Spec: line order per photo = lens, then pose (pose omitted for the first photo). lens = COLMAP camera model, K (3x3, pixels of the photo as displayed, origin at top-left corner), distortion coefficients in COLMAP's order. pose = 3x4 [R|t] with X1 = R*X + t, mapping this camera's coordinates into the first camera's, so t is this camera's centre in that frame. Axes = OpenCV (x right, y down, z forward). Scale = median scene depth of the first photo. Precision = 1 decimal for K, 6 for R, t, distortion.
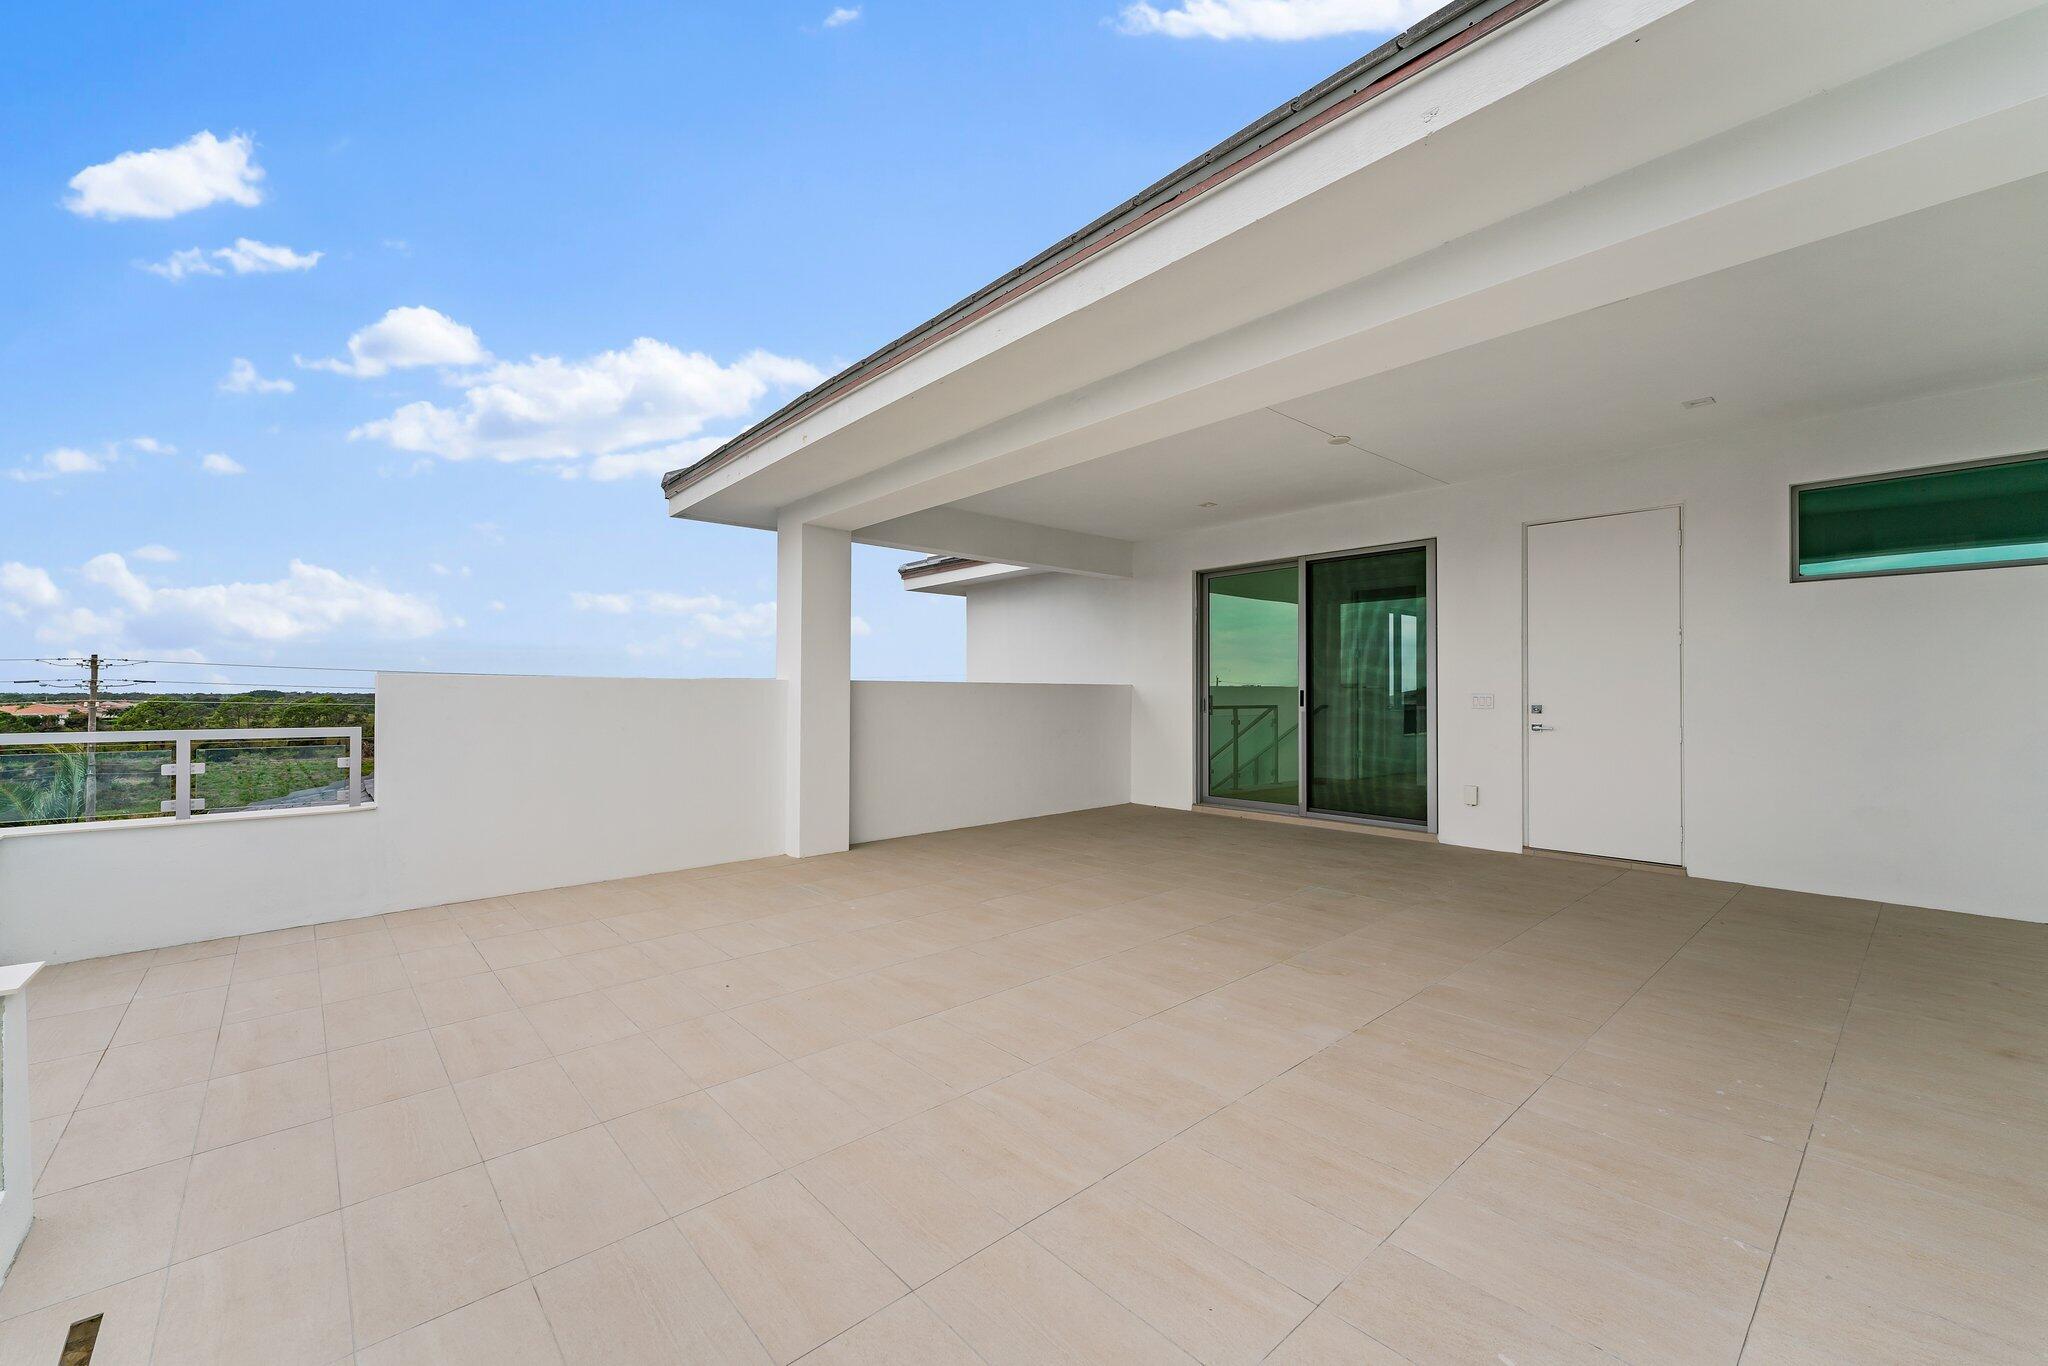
lens RADIAL K [[822.0, 0, 1018.4], [0, 822.0, 693.2], [0, 0, 1]] dist [0.006132, 0.000182]
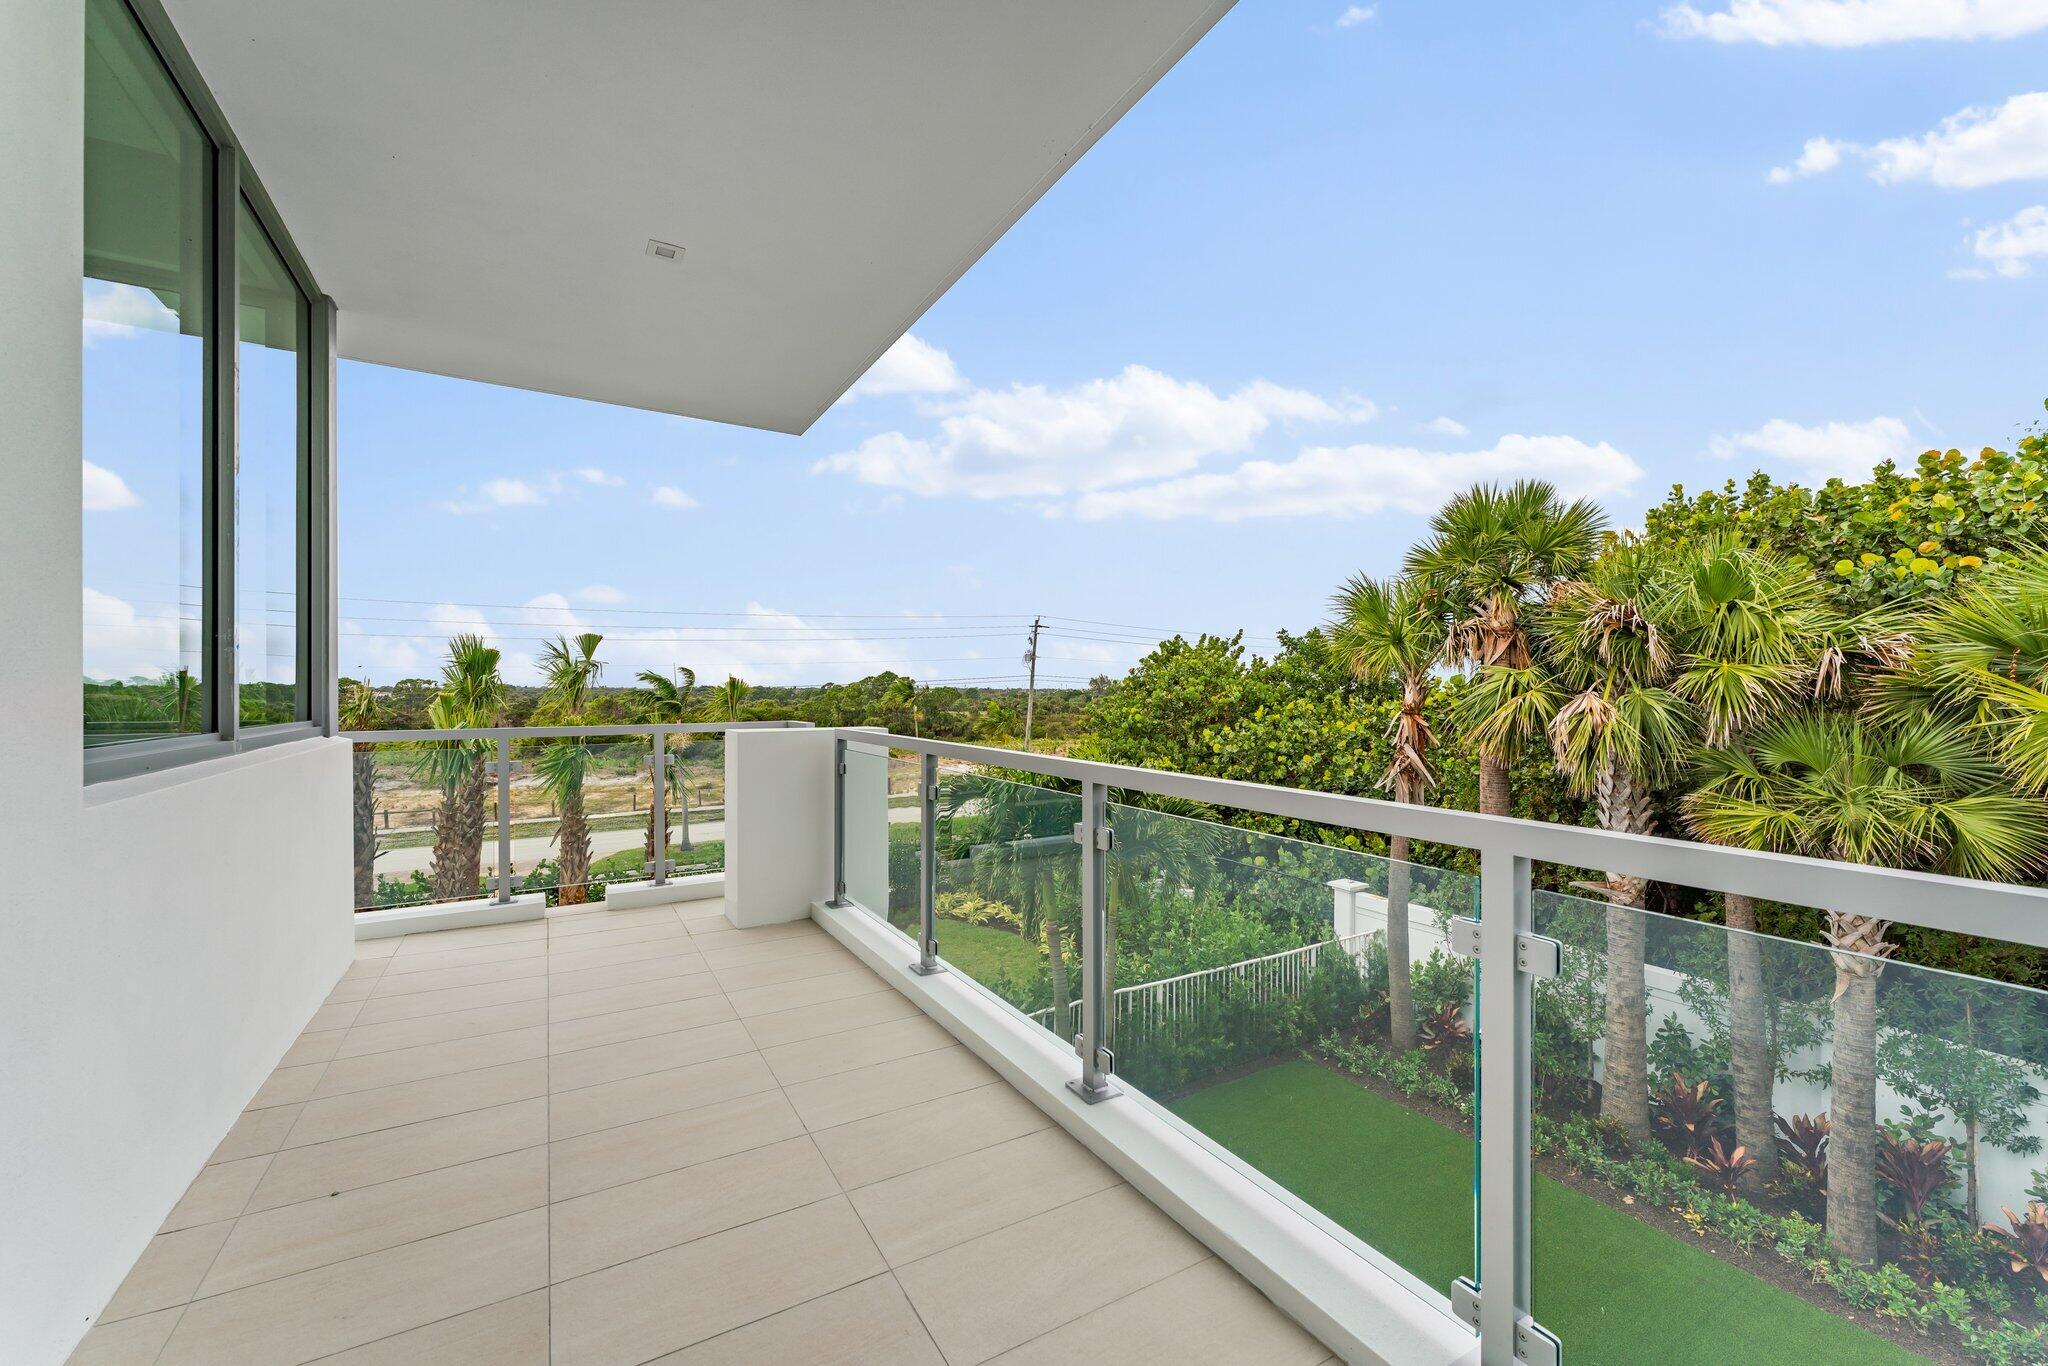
lens RADIAL K [[822.0, 0, 1018.4], [0, 822.0, 693.2], [0, 0, 1]] dist [0.006132, 0.000182]
pose [[0.999912, 0.011119, 0.007264, -0.586525], [-0.011146, 0.999931, 0.003679, -0.068145], [-0.007222, -0.003759, 0.999967, 0.084059]]
